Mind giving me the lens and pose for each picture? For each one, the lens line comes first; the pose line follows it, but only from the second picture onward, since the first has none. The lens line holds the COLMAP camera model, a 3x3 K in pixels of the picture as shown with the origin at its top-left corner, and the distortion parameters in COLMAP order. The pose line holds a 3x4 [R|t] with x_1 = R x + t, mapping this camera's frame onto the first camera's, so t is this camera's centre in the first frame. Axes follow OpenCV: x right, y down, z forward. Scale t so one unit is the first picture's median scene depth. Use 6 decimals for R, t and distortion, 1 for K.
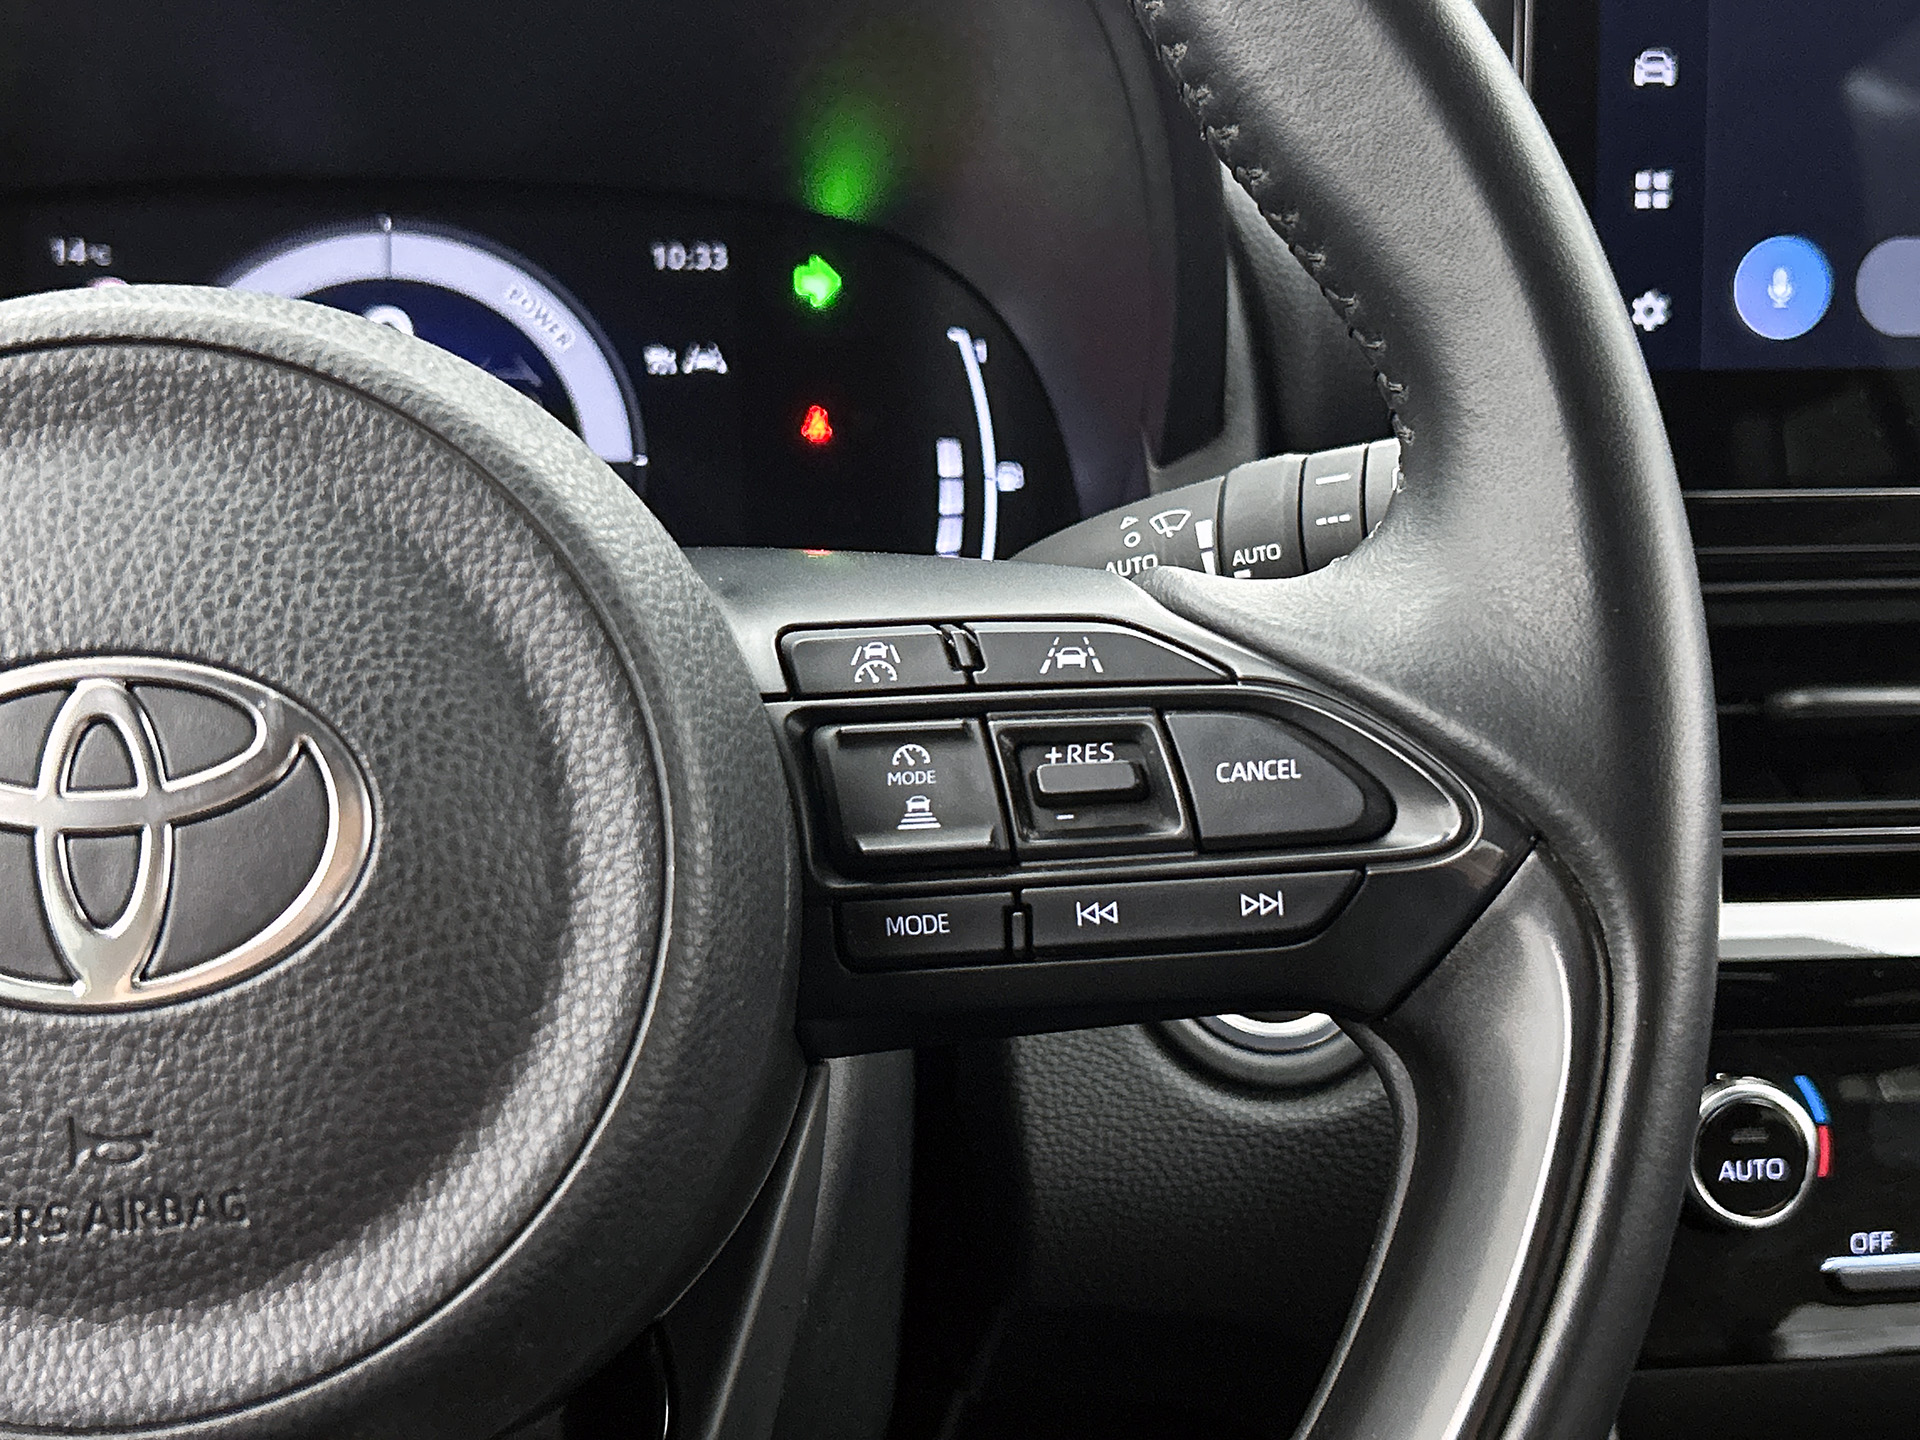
lens RADIAL K [[2568.0, 0, 952.8], [0, 2568.0, 753.6], [0, 0, 1]] dist [0.237748, -0.864294]
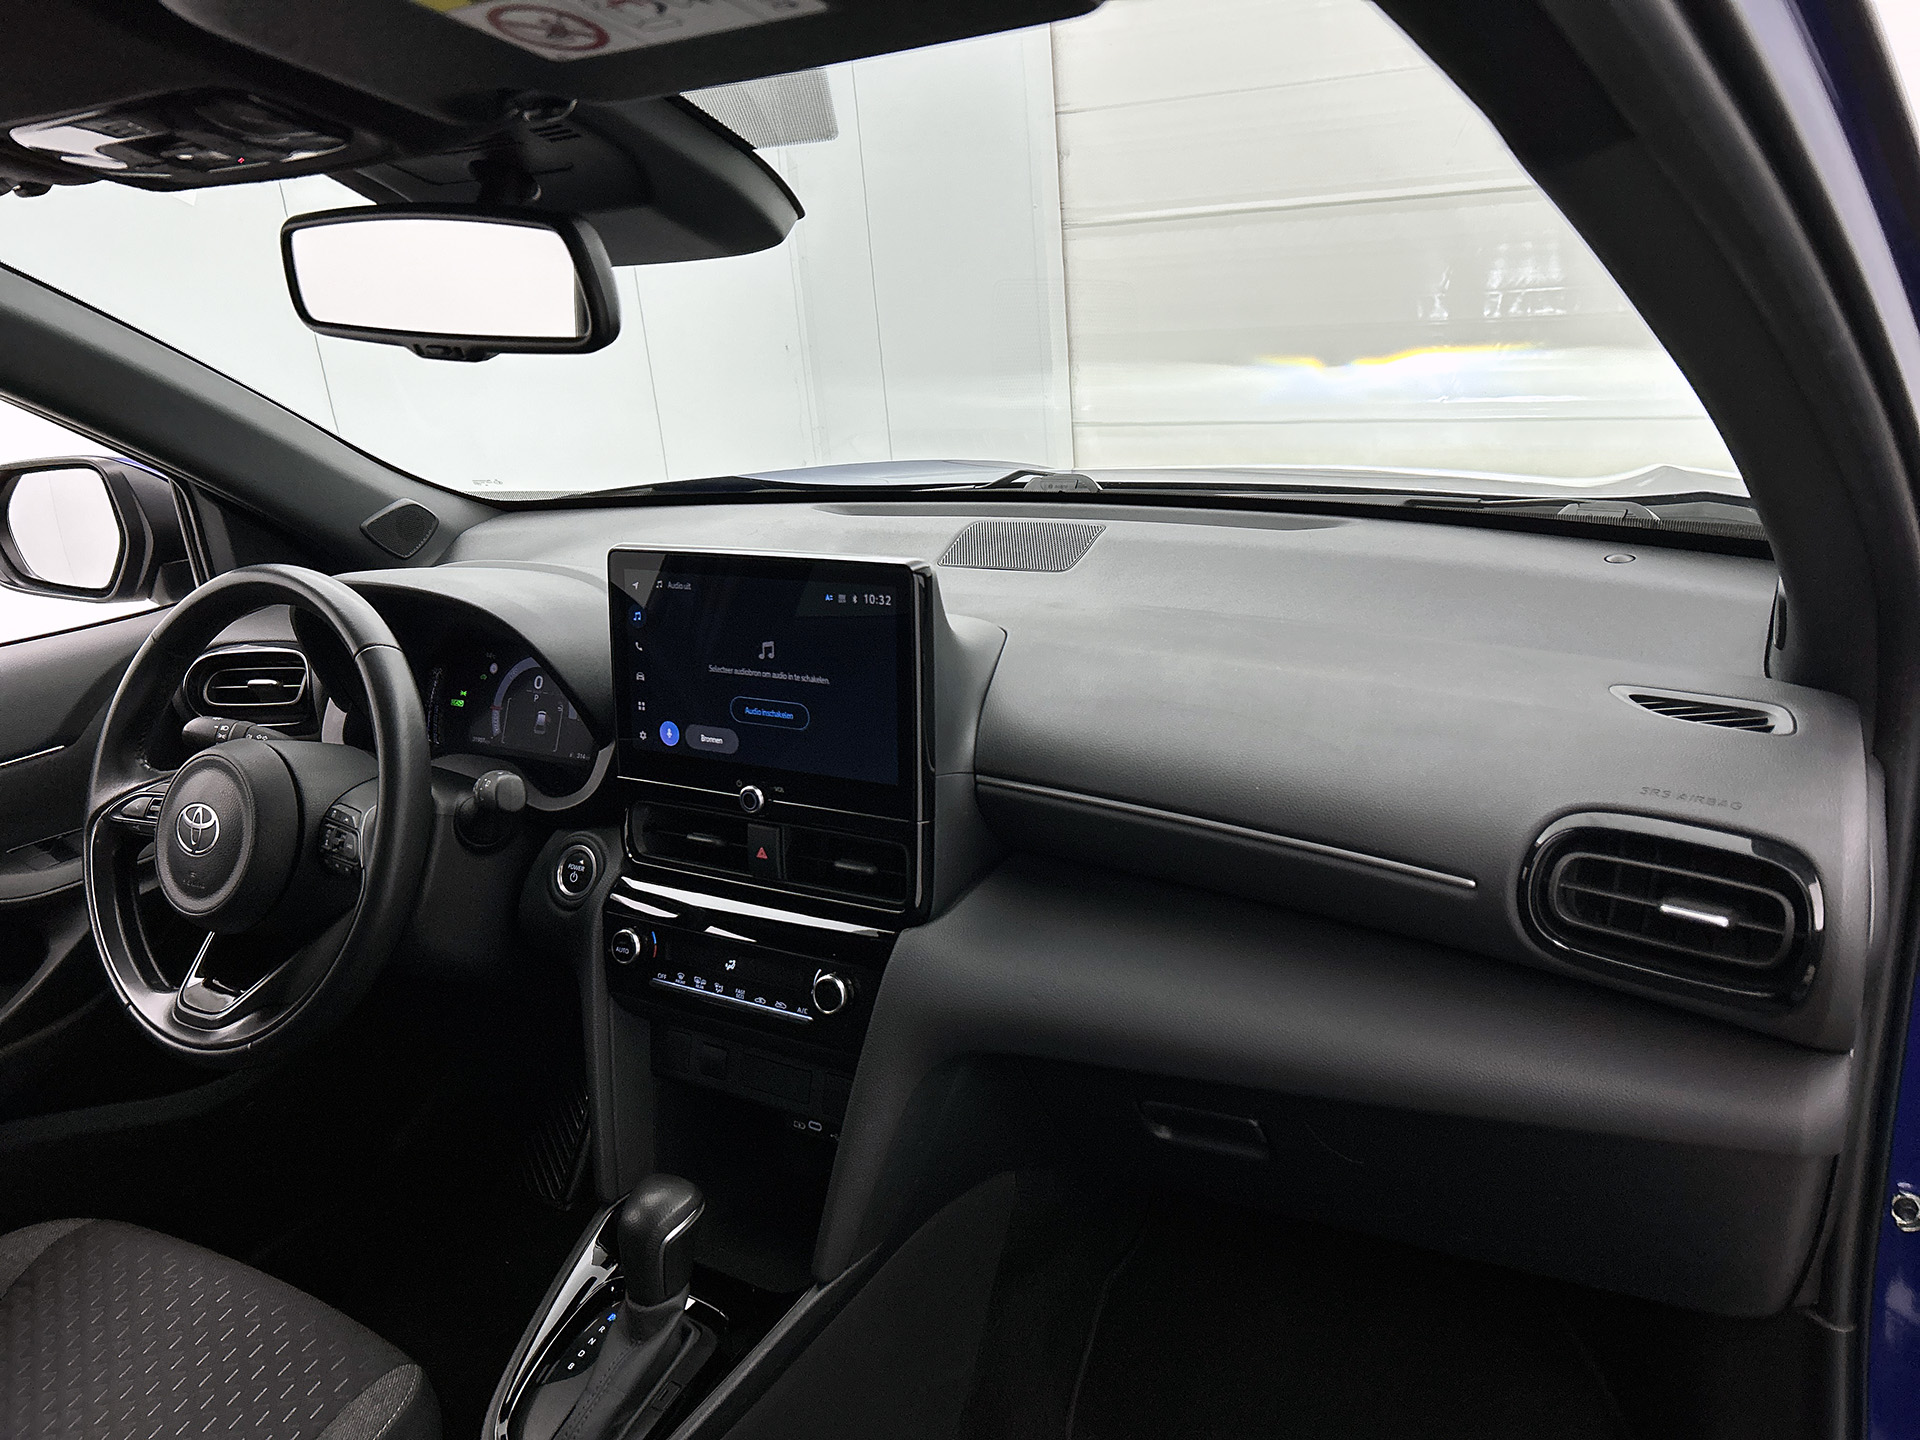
lens RADIAL K [[1463.9, 0, 956.2], [0, 1463.9, 728.1], [0, 0, 1]] dist [0.094927, -0.143596]
pose [[0.775590, 0.132385, -0.617198, 3.484490], [-0.089180, 0.990934, 0.100483, -0.773313], [0.624905, -0.022892, 0.780365, -0.774671]]
